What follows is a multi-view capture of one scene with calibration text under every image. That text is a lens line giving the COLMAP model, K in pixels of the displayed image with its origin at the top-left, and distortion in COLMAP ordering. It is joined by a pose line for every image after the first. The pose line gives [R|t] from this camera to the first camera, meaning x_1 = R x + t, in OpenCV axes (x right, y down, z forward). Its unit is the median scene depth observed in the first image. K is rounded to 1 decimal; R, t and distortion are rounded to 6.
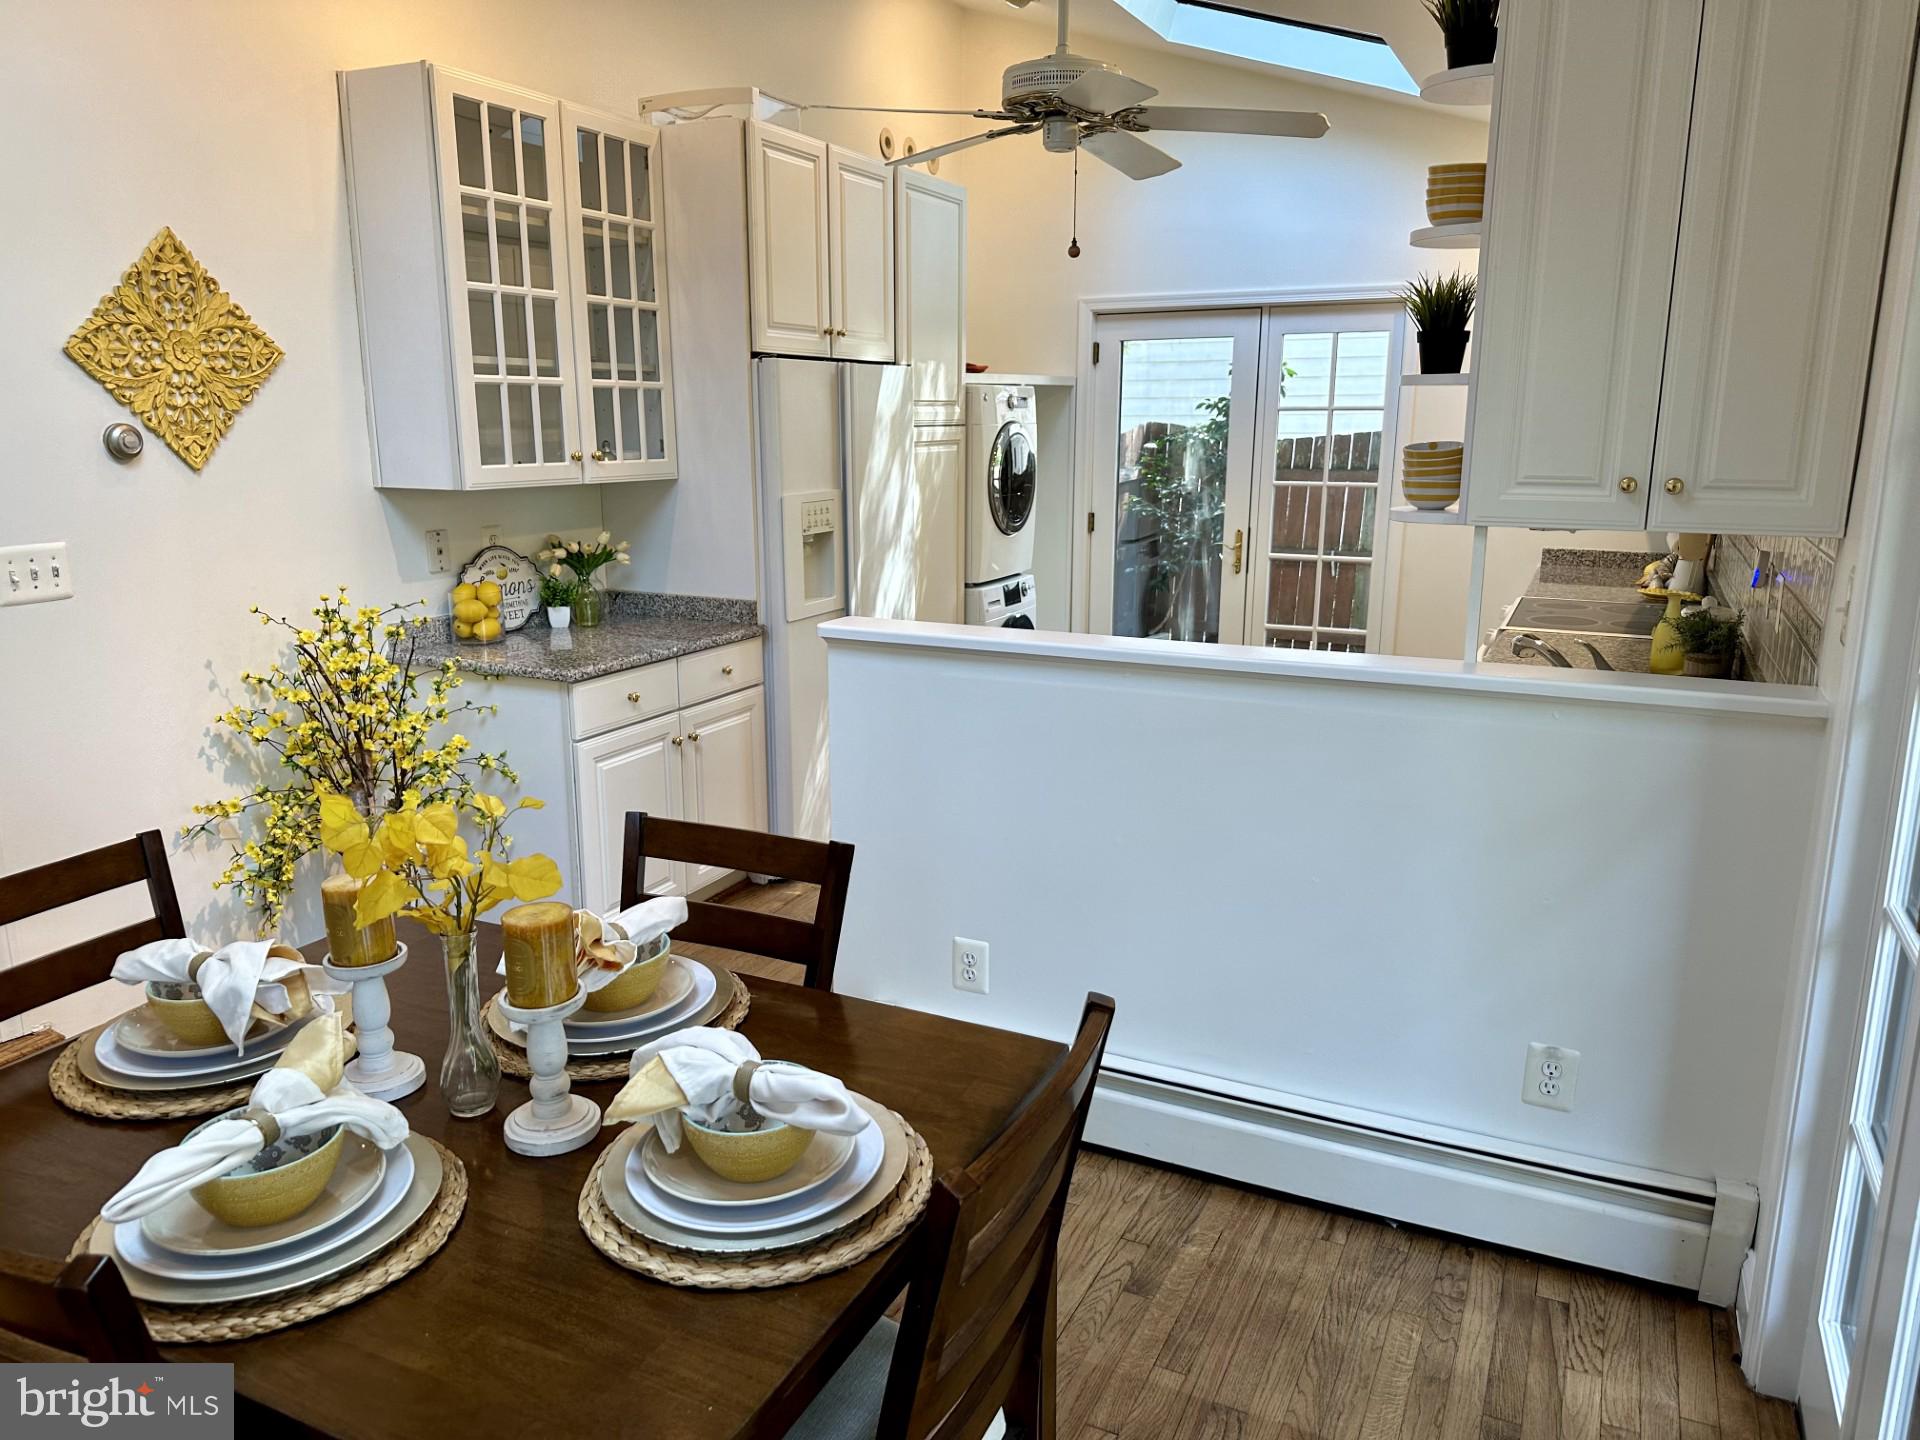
lens RADIAL K [[1367.5, 0, 958.3], [0, 1367.5, 721.8], [0, 0, 1]] dist [0.044687, -0.061478]
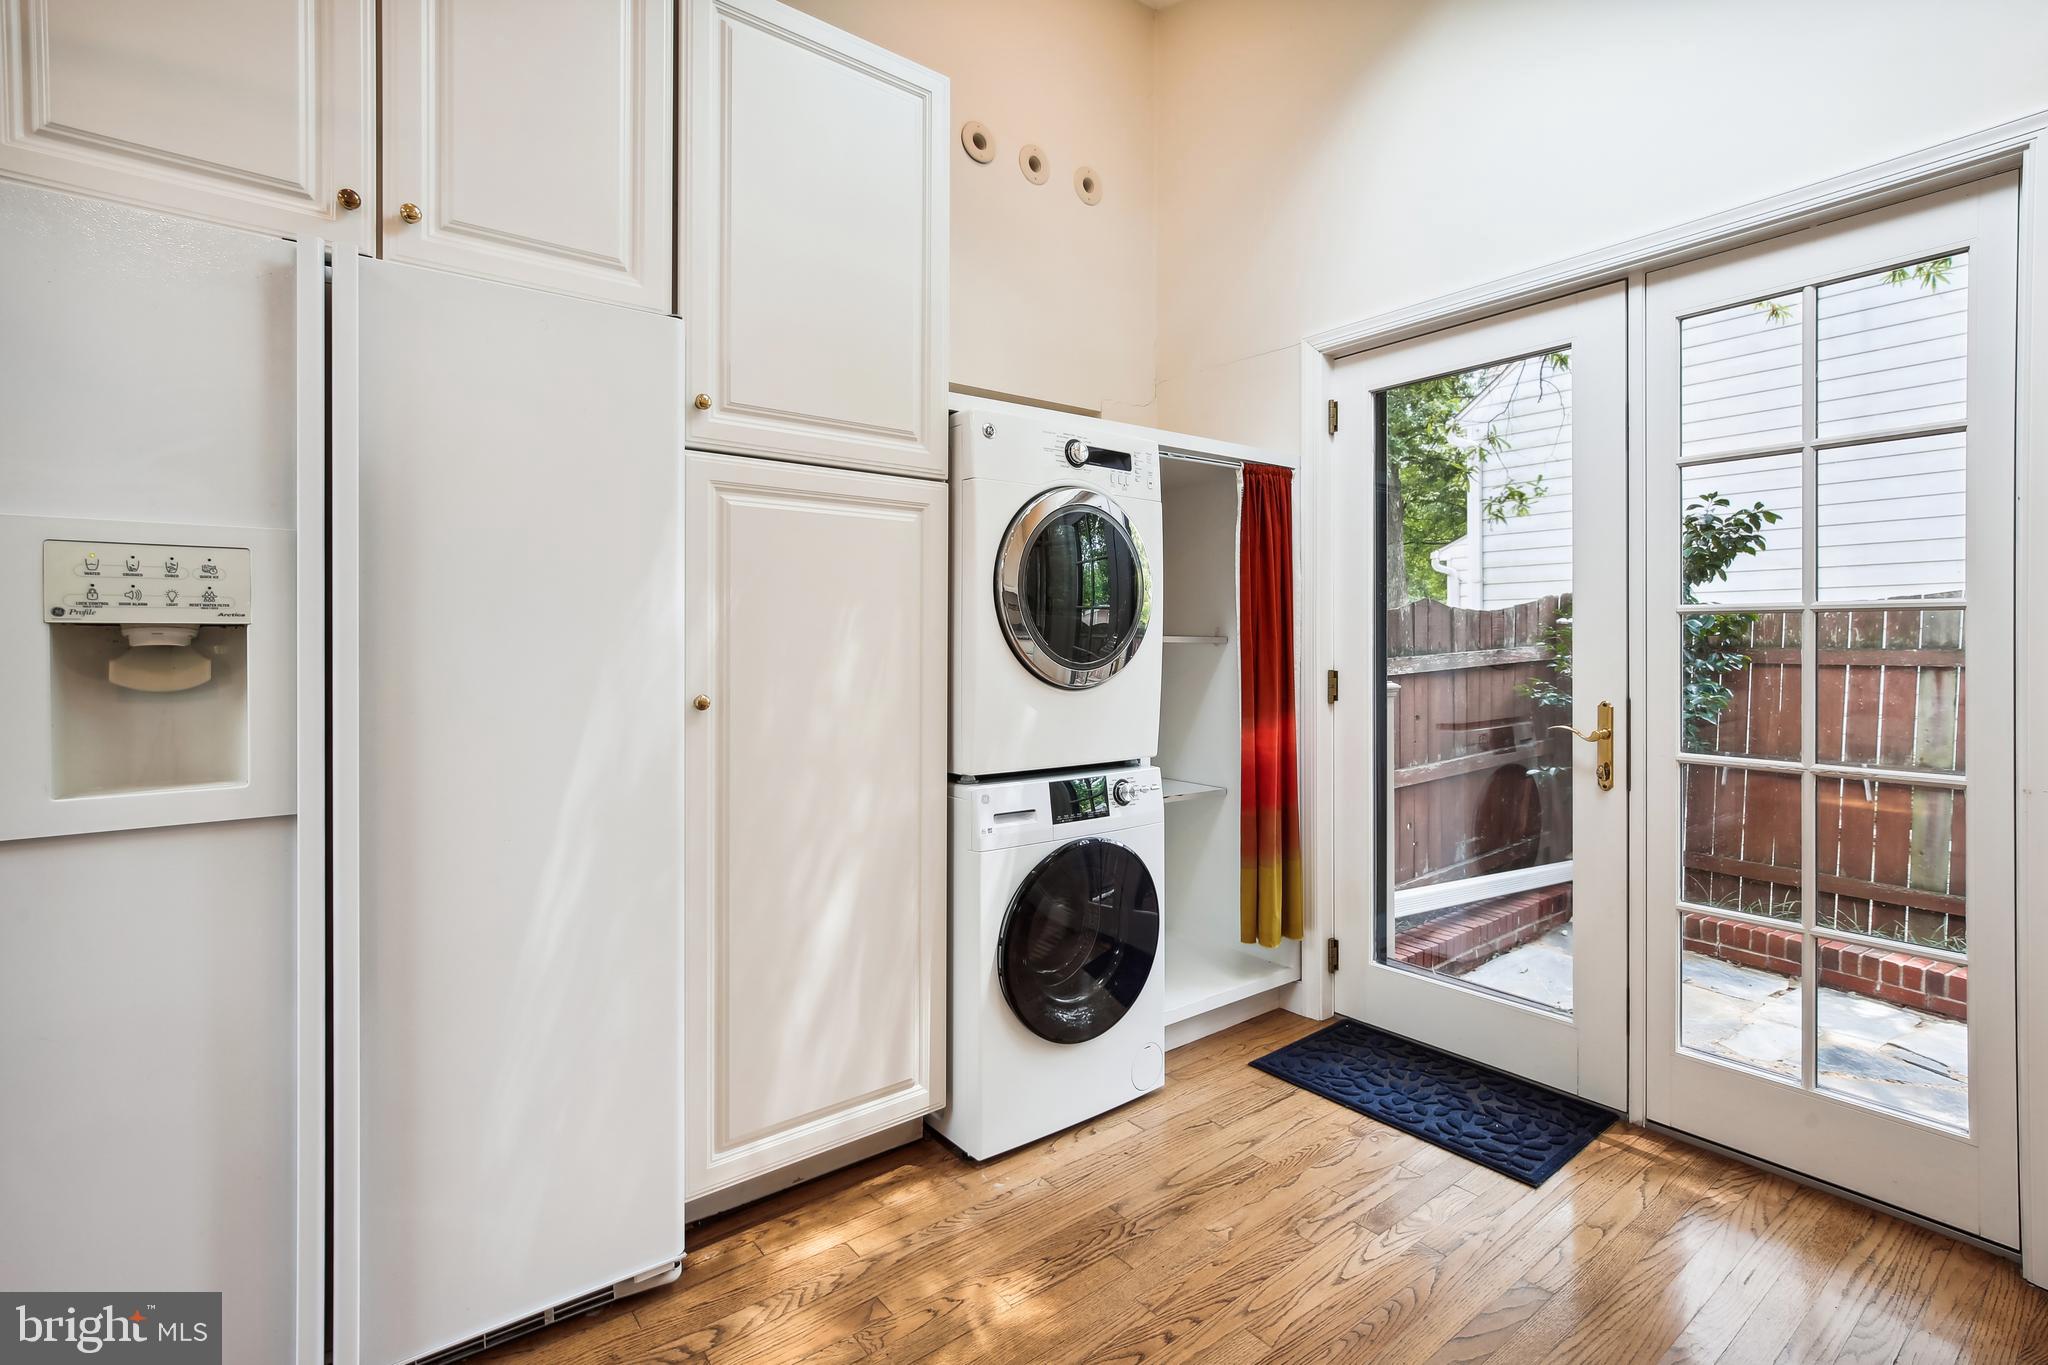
lens RADIAL K [[960.0, 0, 992.1], [0, 960.0, 635.3], [0, 0, 1]] dist [-0.019562, -0.000021]
pose [[0.883204, -0.003969, -0.468972, 0.176419], [-0.104915, 0.972950, -0.205817, -0.071372], [0.457103, 0.230981, 0.858897, 0.614943]]
